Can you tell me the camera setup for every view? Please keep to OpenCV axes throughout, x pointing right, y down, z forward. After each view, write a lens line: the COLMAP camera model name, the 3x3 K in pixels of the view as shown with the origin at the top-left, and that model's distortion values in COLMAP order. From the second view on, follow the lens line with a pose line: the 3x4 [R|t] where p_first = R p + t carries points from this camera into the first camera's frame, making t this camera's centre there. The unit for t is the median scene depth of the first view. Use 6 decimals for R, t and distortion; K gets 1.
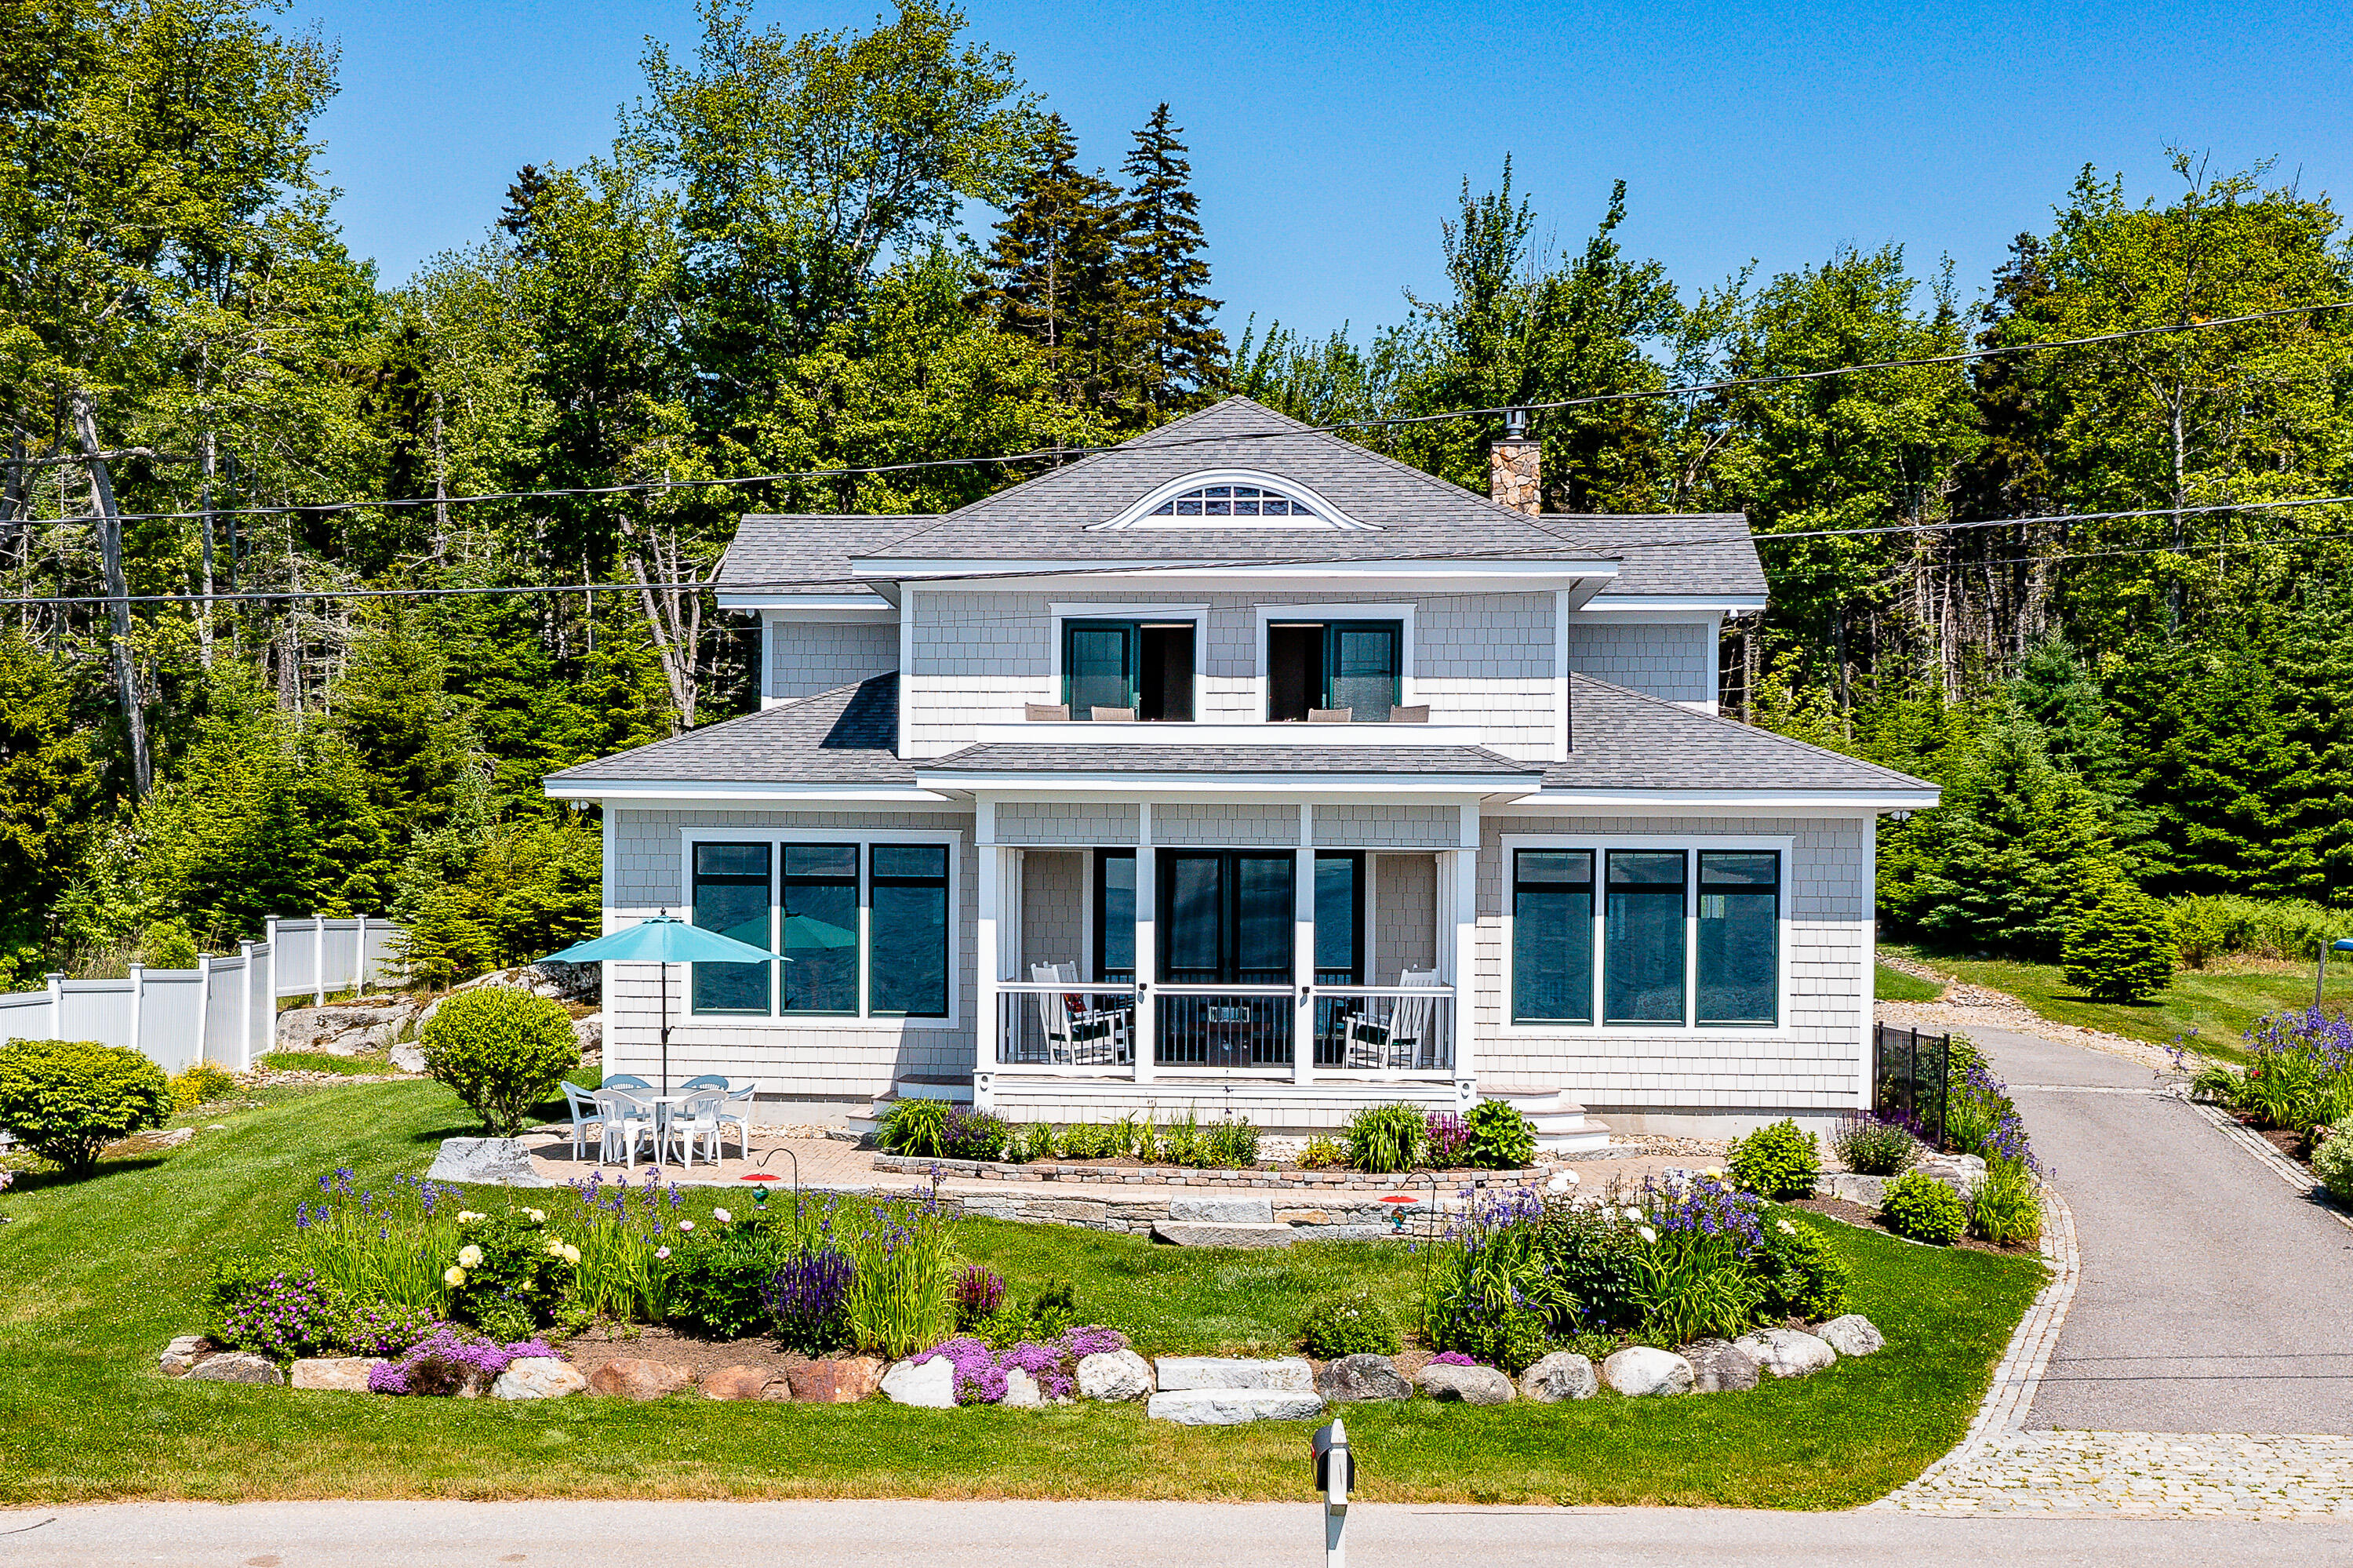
lens RADIAL K [[2955.9, 0, 1008.7], [0, 2955.9, 986.4], [0, 0, 1]] dist [-0.011916, 0.005854]
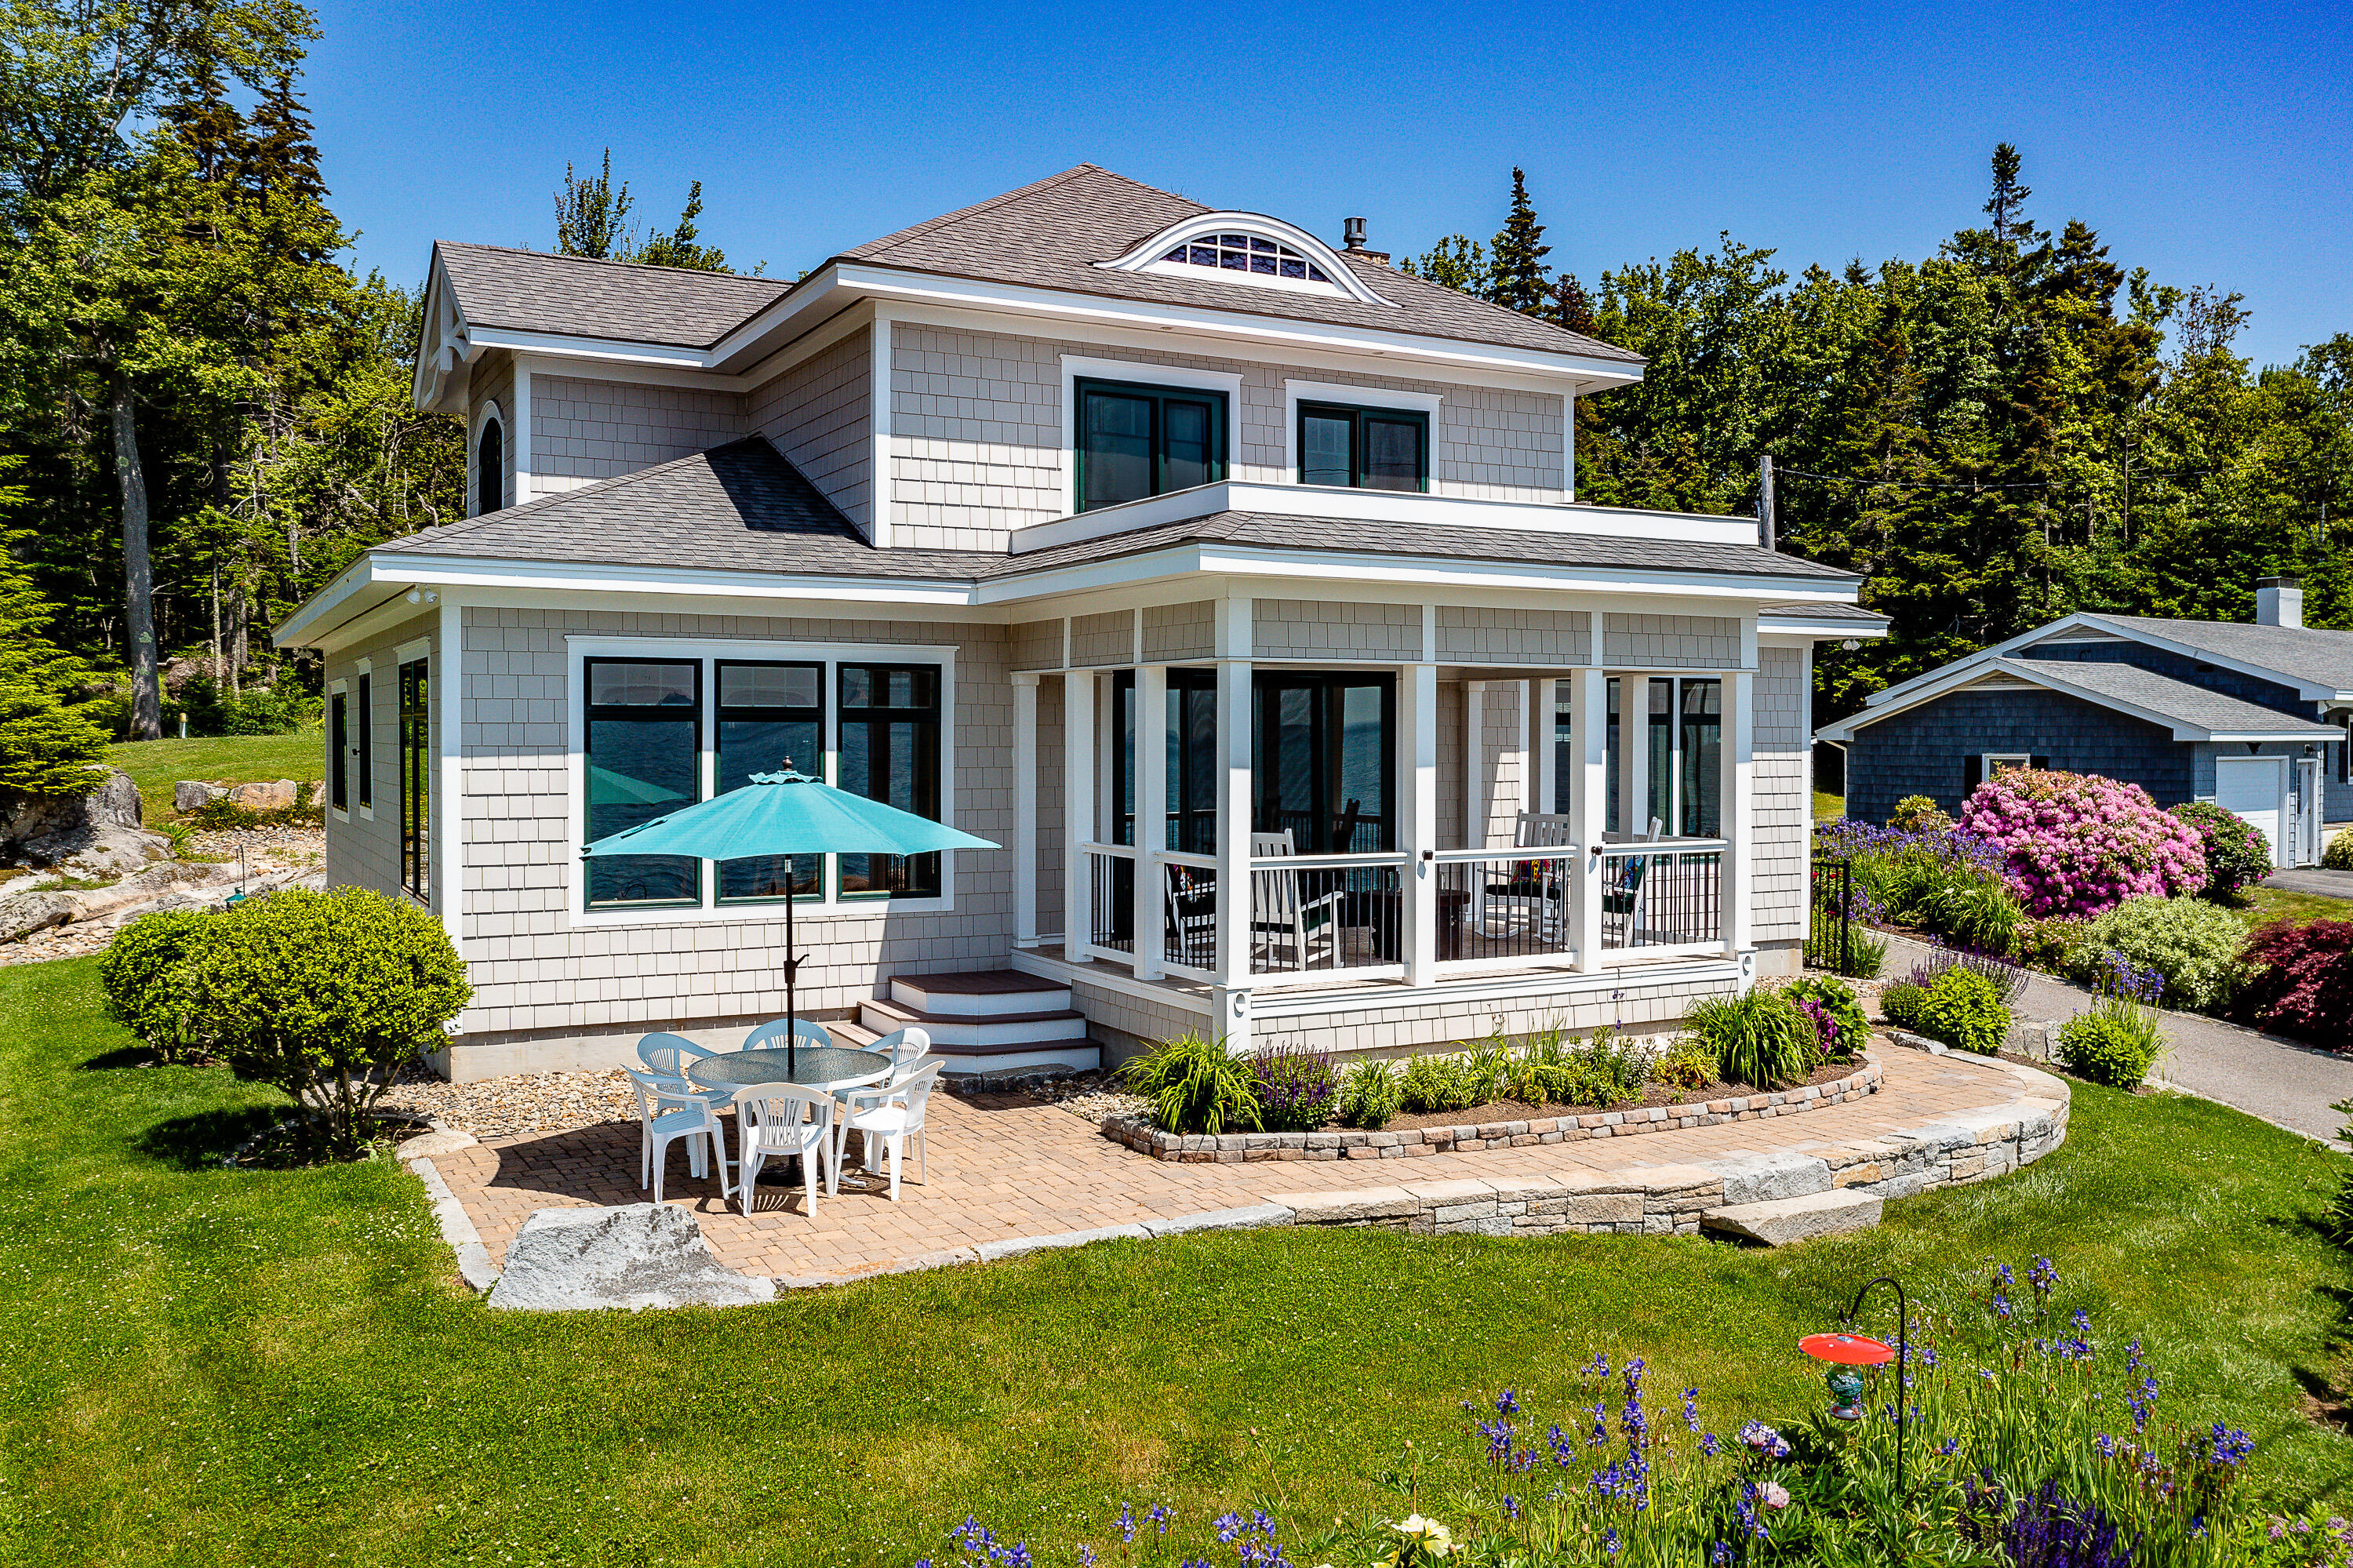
lens RADIAL K [[1896.9, 0, 1175.7], [0, 1896.9, 756.1], [0, 0, 1]] dist [-0.005974, -0.003803]
pose [[0.837552, -0.014883, 0.546155, -0.234521], [0.023790, 0.999674, -0.009242, -0.019245], [-0.545839, 0.020734, 0.837633, 0.570870]]
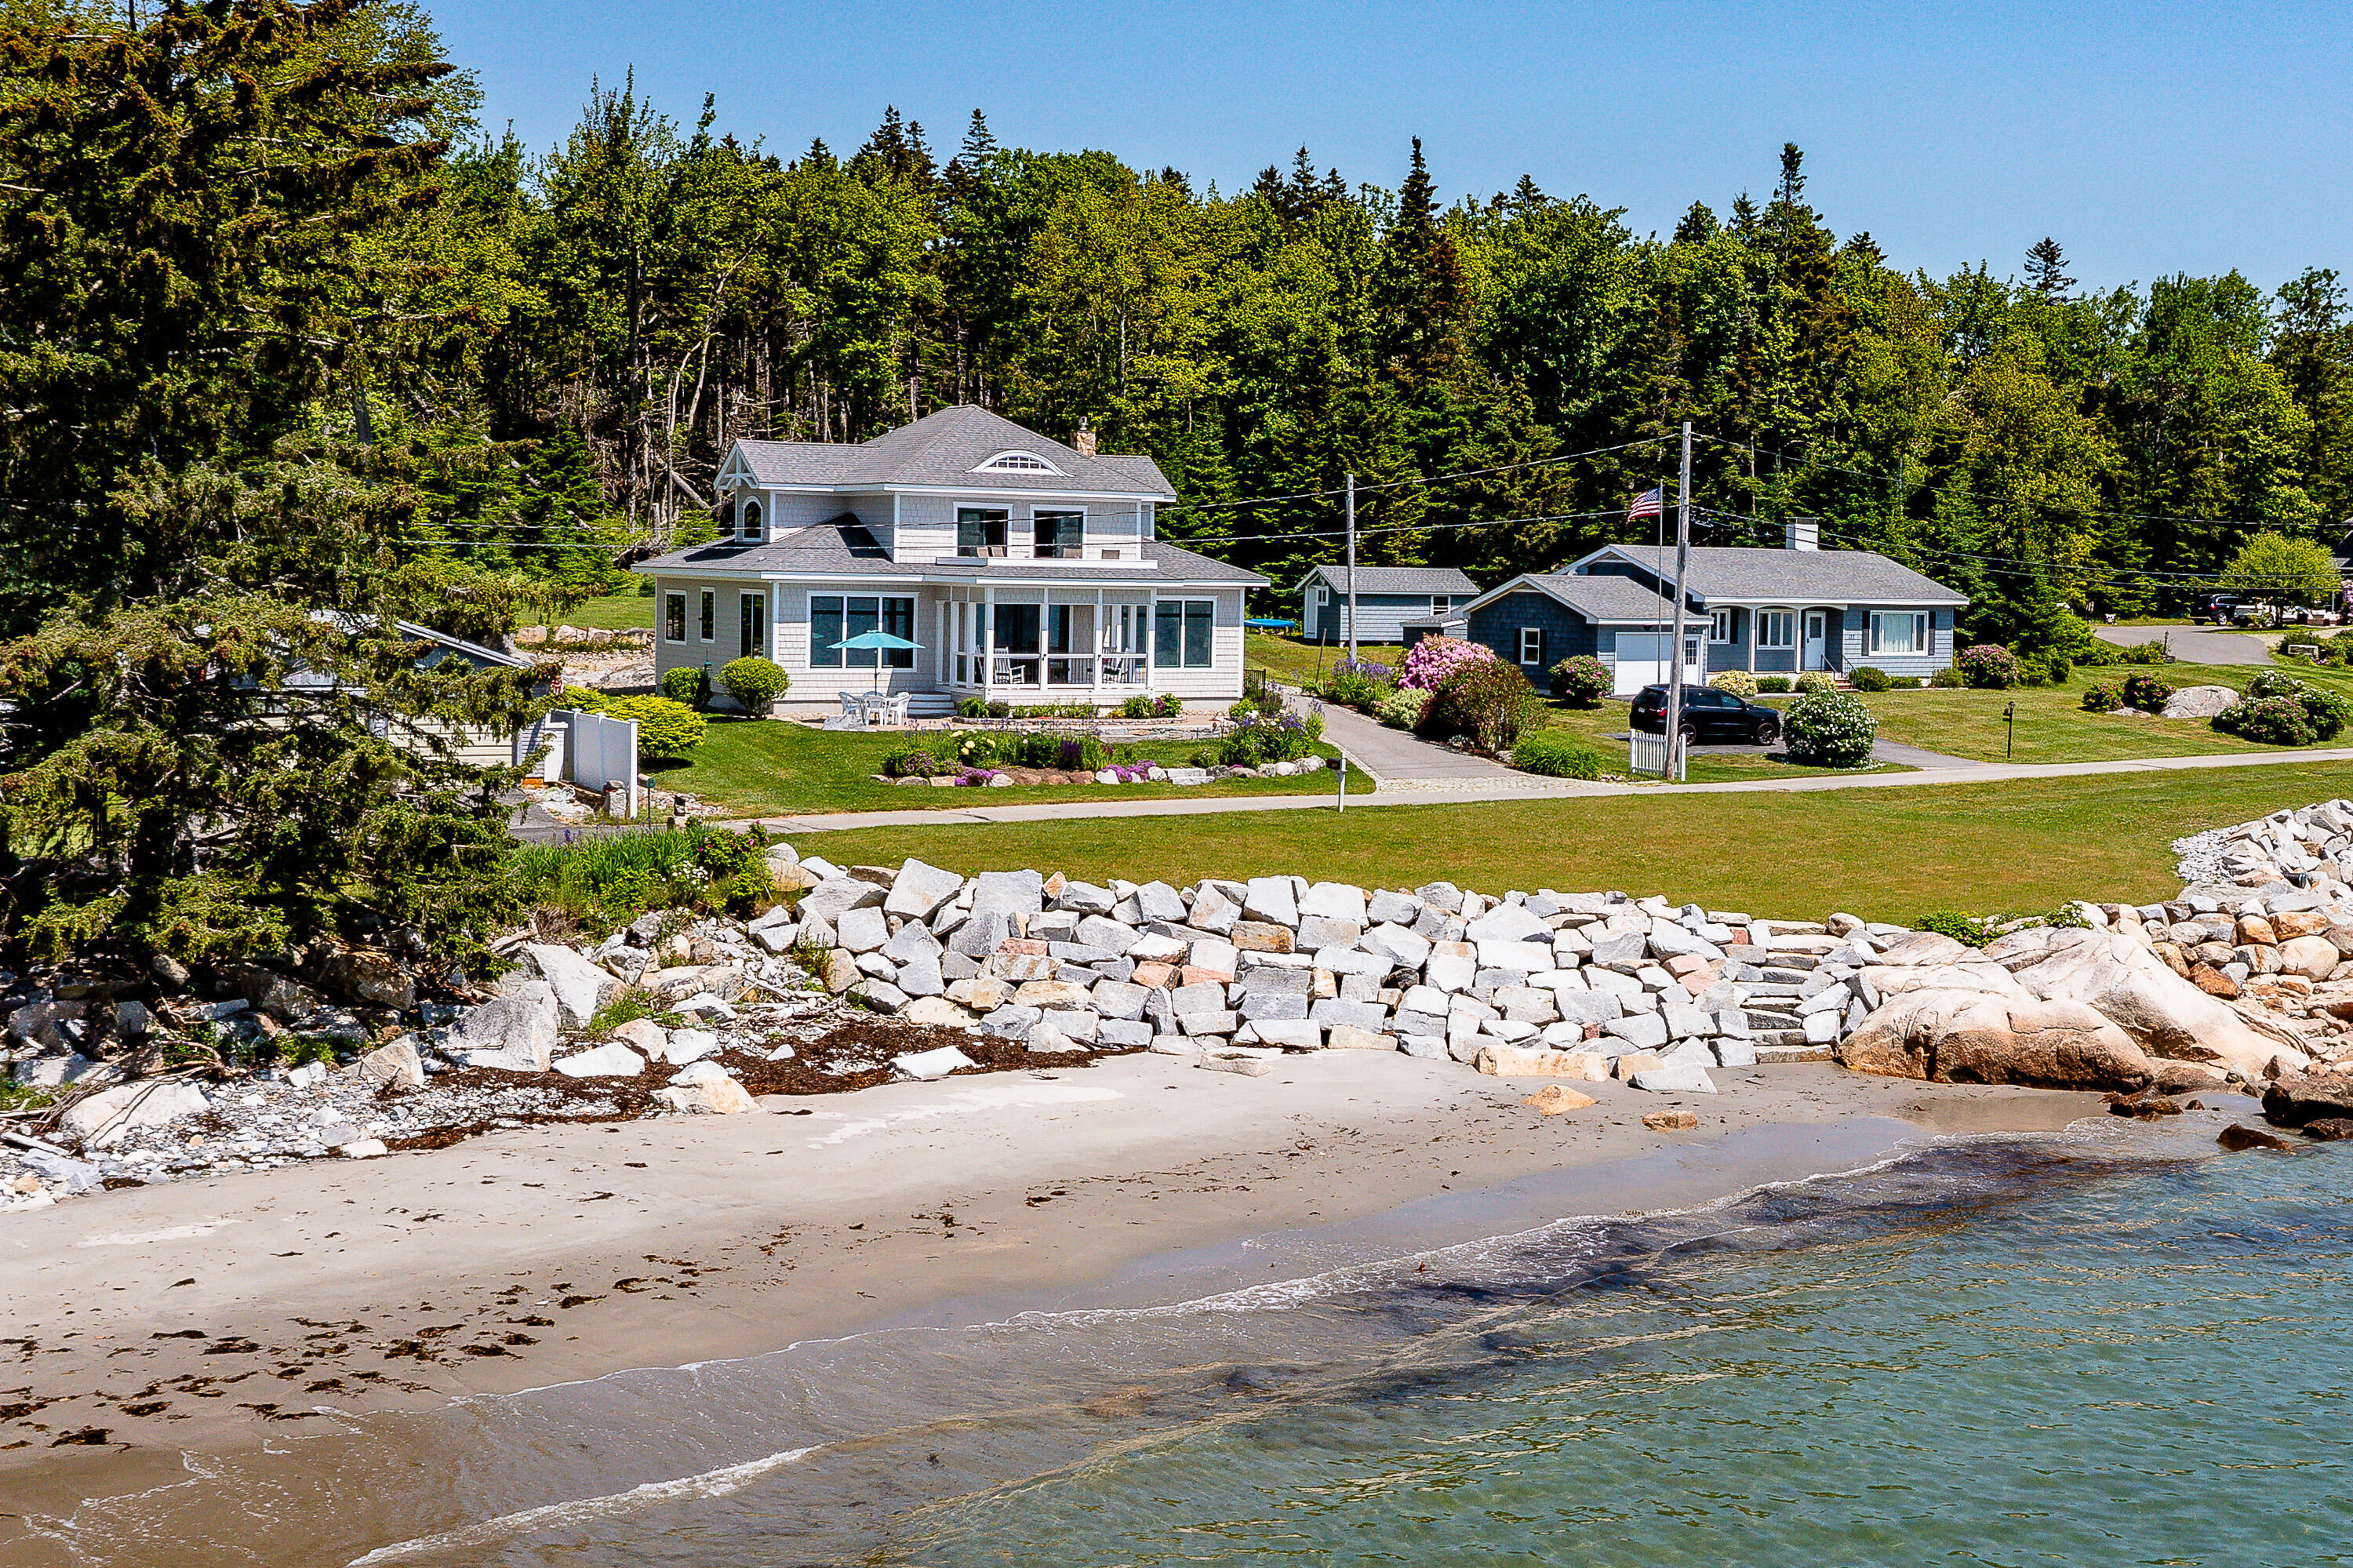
lens RADIAL K [[3004.8, 0, 1621.4], [0, 3004.8, 618.1], [0, 0, 1]] dist [0.002075, -0.002607]
pose [[0.778959, -0.003045, 0.627067, -1.142435], [0.006232, 0.999976, -0.002886, -0.020260], [-0.627043, 0.006157, 0.778960, -1.335561]]
